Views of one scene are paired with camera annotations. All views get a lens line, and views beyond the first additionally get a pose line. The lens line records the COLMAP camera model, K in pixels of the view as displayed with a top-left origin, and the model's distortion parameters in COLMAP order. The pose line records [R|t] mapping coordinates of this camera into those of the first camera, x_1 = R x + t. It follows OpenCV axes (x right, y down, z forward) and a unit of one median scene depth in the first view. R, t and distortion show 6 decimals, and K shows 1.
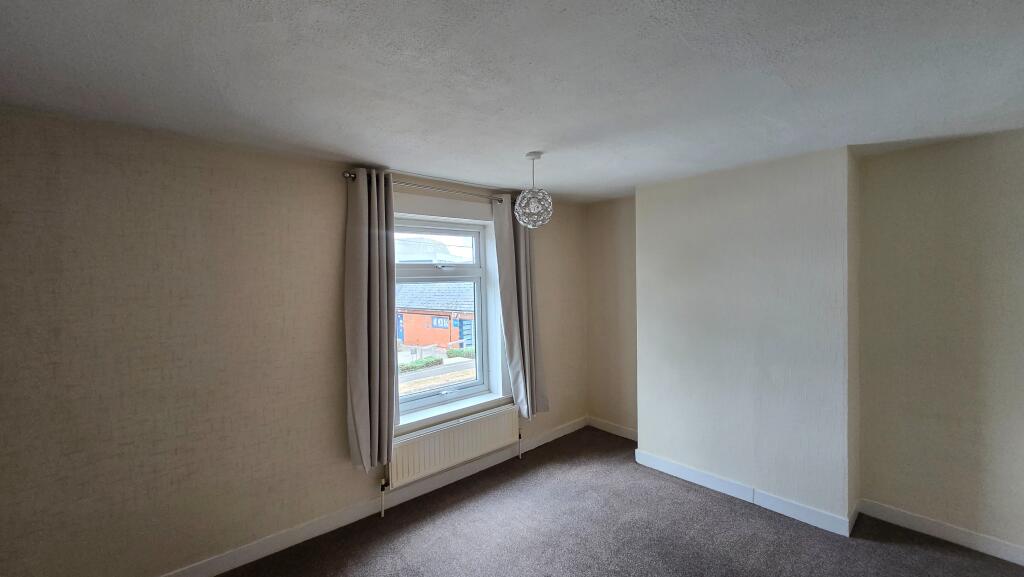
lens RADIAL K [[404.2, 0, 510.6], [0, 404.2, 286.0], [0, 0, 1]] dist [0.001421, 0.000009]
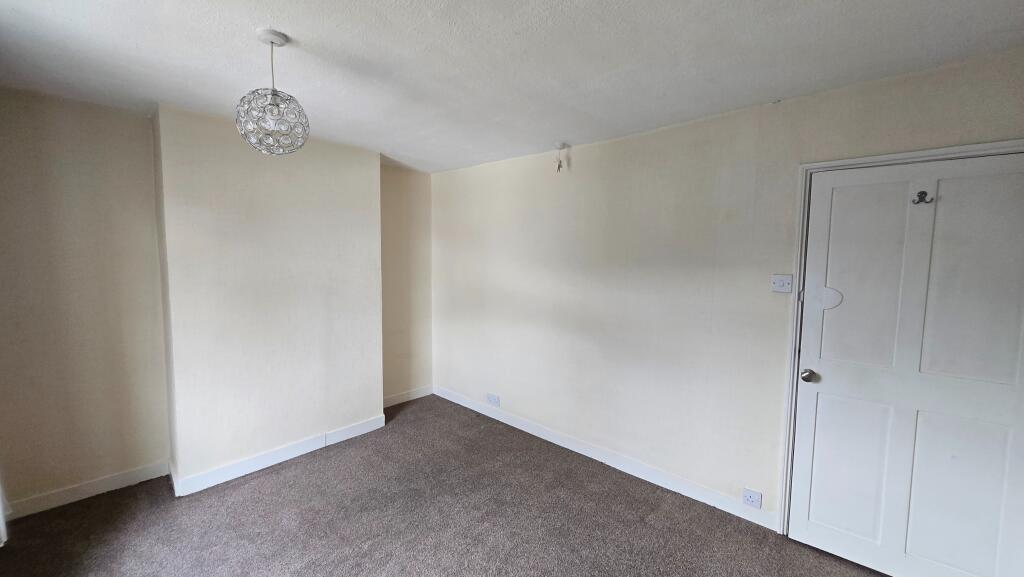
lens RADIAL K [[404.2, 0, 510.6], [0, 404.2, 286.0], [0, 0, 1]] dist [0.001421, 0.000009]
pose [[-0.088302, -0.064459, 0.994006, -0.524266], [0.014294, 0.997719, 0.065970, 0.025168], [-0.995991, 0.020033, -0.087179, 0.566374]]
